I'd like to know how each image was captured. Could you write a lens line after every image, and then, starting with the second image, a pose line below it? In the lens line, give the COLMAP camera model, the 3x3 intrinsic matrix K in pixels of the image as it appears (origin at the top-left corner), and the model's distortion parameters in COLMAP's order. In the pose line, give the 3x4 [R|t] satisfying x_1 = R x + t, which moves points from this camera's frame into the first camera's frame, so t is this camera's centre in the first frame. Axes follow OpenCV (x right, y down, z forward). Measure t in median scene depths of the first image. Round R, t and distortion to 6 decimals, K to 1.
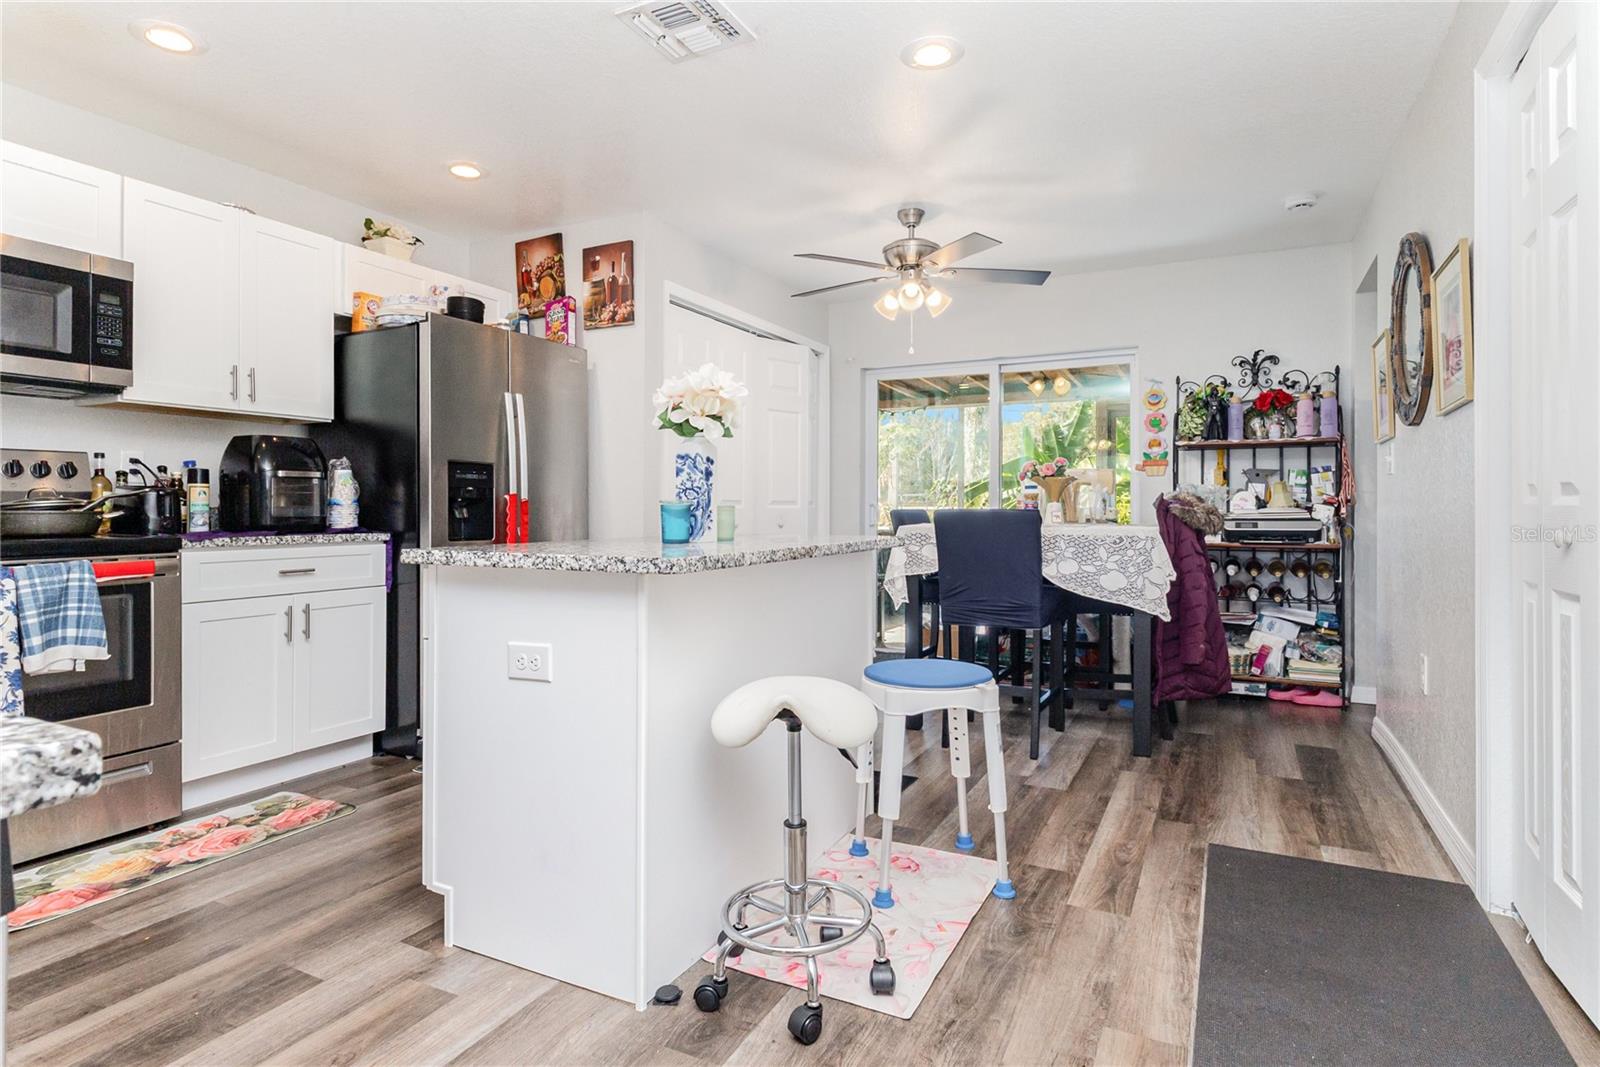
lens RADIAL K [[845.6, 0, 801.1], [0, 845.6, 515.2], [0, 0, 1]] dist [0.004100, 0.000267]
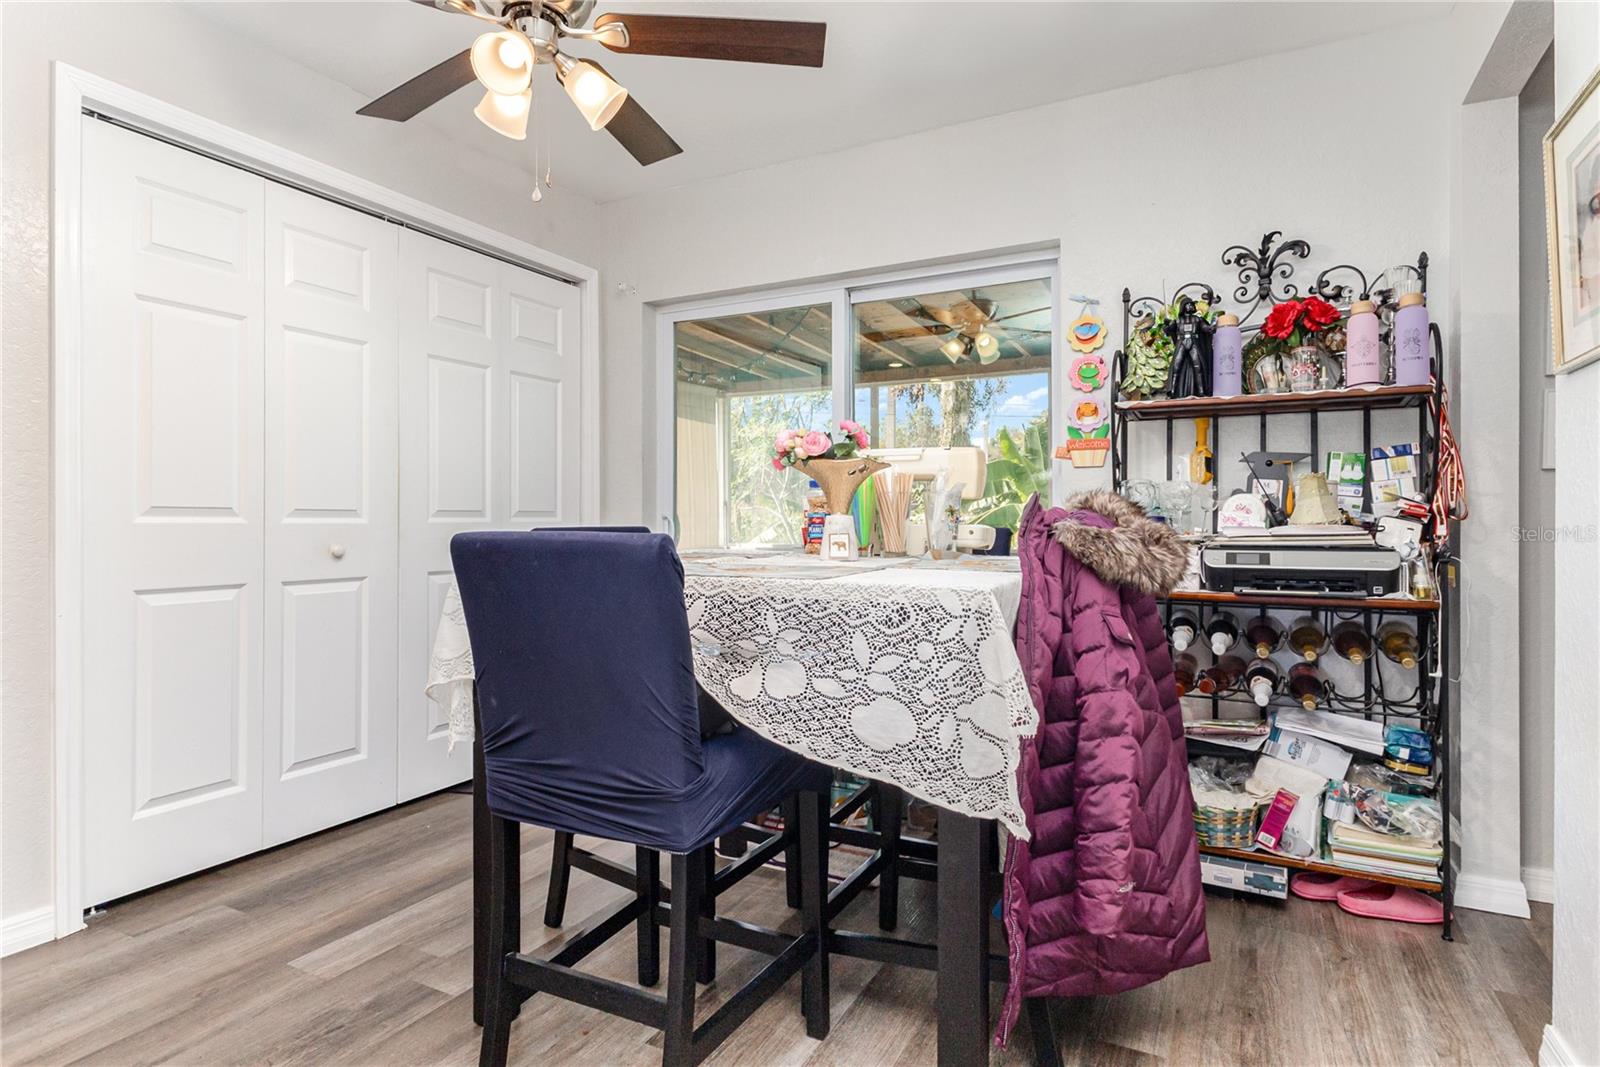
lens RADIAL K [[847.6, 0, 801.7], [0, 847.6, 522.1], [0, 0, 1]] dist [0.004444, -0.000498]
pose [[0.999932, 0.000531, -0.011630, 0.257920], [-0.000563, 0.999996, -0.002789, -0.008649], [0.011629, 0.002795, 0.999928, 0.475088]]
